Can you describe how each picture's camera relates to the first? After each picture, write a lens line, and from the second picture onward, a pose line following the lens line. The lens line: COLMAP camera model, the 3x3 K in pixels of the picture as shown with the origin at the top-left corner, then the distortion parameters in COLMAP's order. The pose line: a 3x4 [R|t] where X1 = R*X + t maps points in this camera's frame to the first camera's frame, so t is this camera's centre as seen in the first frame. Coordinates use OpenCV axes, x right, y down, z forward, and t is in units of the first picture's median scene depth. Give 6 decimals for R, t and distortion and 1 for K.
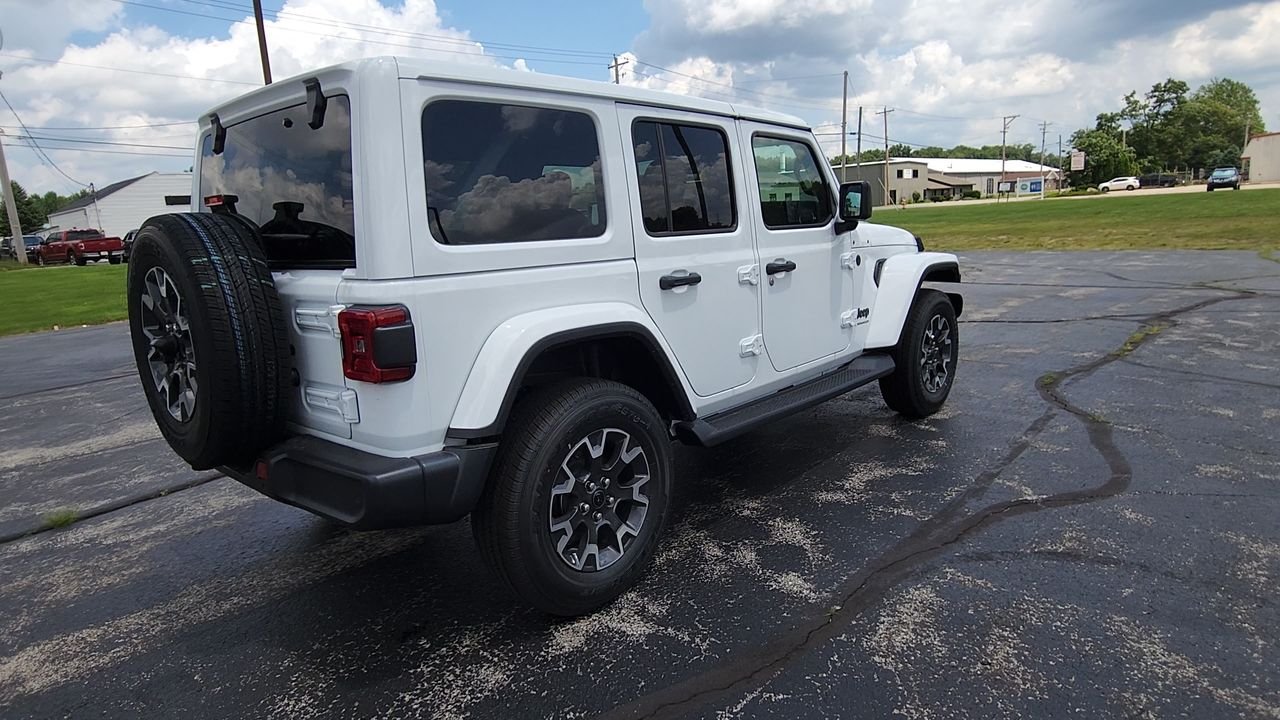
lens RADIAL K [[749.1, 0, 630.4], [0, 749.1, 350.9], [0, 0, 1]] dist [-0.000565, 0.004365]
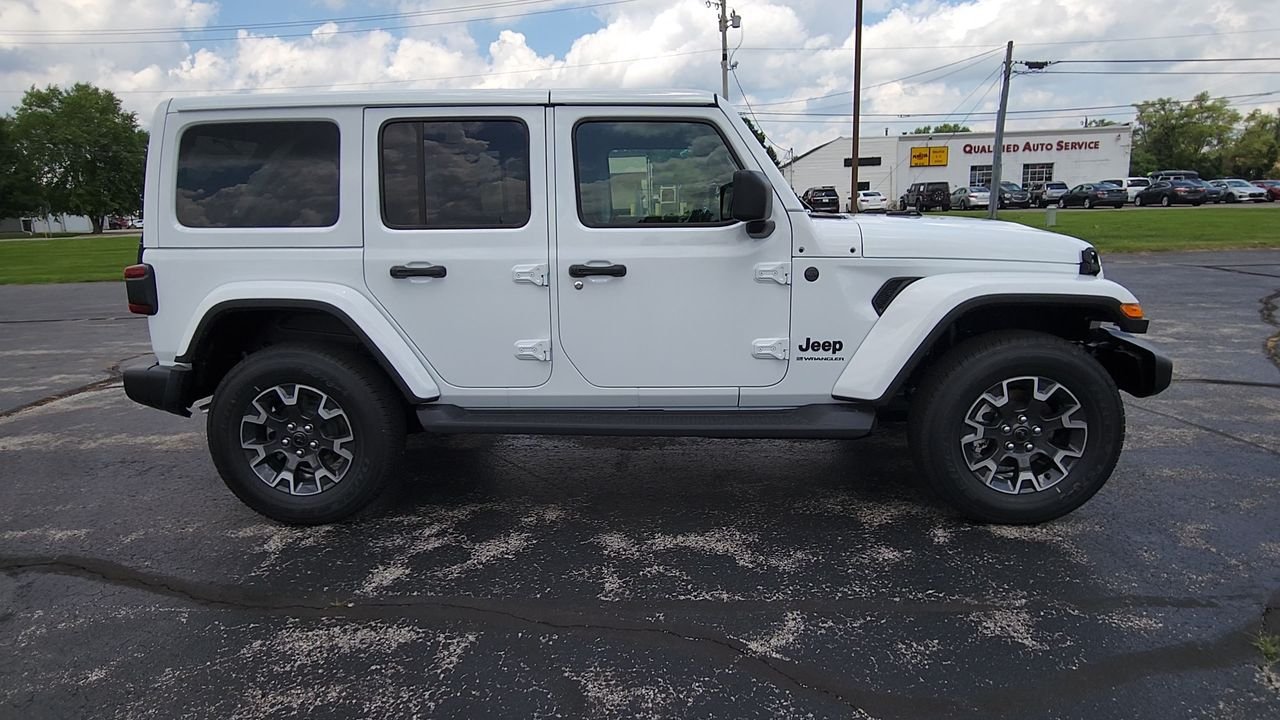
lens RADIAL K [[749.1, 0, 630.5], [0, 749.1, 350.5], [0, 0, 1]] dist [-0.000565, 0.004365]
pose [[0.637315, 0.185451, -0.747956, 0.954325], [-0.145708, 0.982102, 0.119352, -0.137202], [0.756703, 0.032918, 0.652930, 0.478259]]
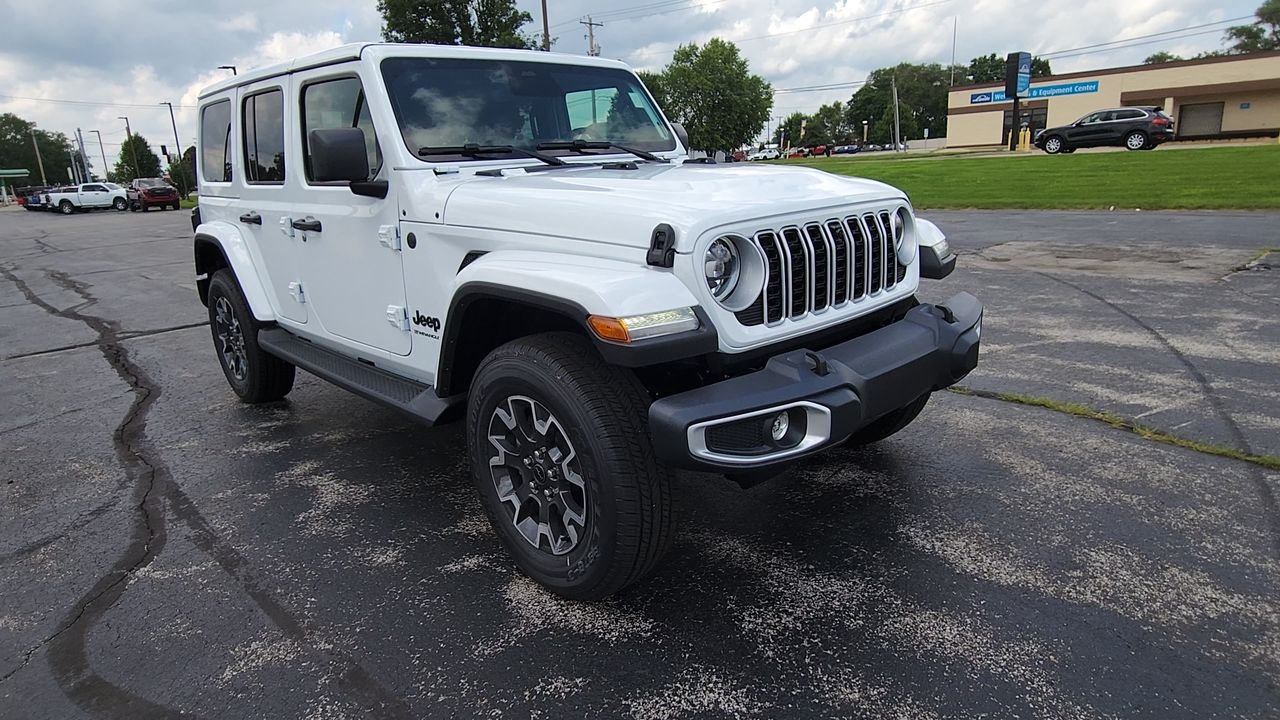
lens RADIAL K [[749.1, 0, 633.0], [0, 749.1, 351.3], [0, 0, 1]] dist [-0.000565, 0.004365]
pose [[-0.068030, 0.305373, -0.949800, 1.204168], [-0.120358, 0.942540, 0.311660, -0.327159], [0.990397, 0.135518, -0.027367, 1.543399]]
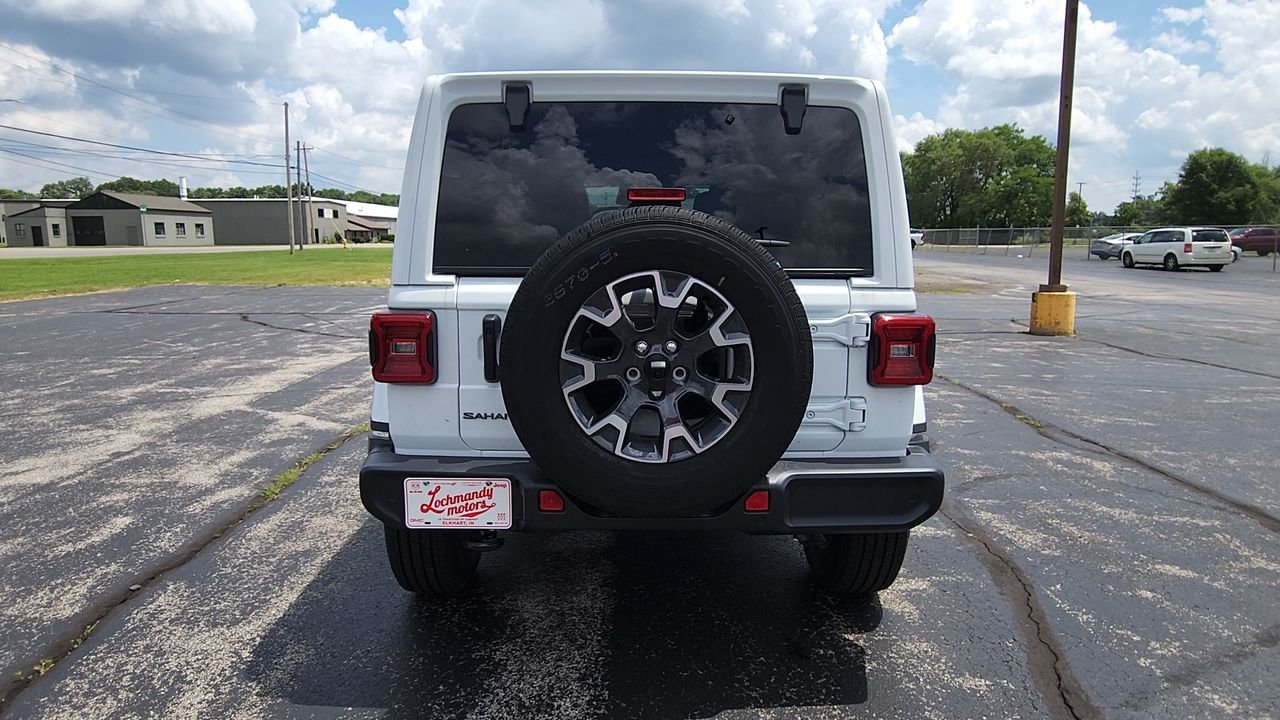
lens RADIAL K [[749.1, 0, 635.9], [0, 749.1, 357.3], [0, 0, 1]] dist [-0.000565, 0.004365]
pose [[0.726396, -0.047419, 0.685639, -0.852784], [0.078169, 0.996844, -0.013873, -0.007772], [-0.682817, 0.063673, 0.727809, 0.312806]]
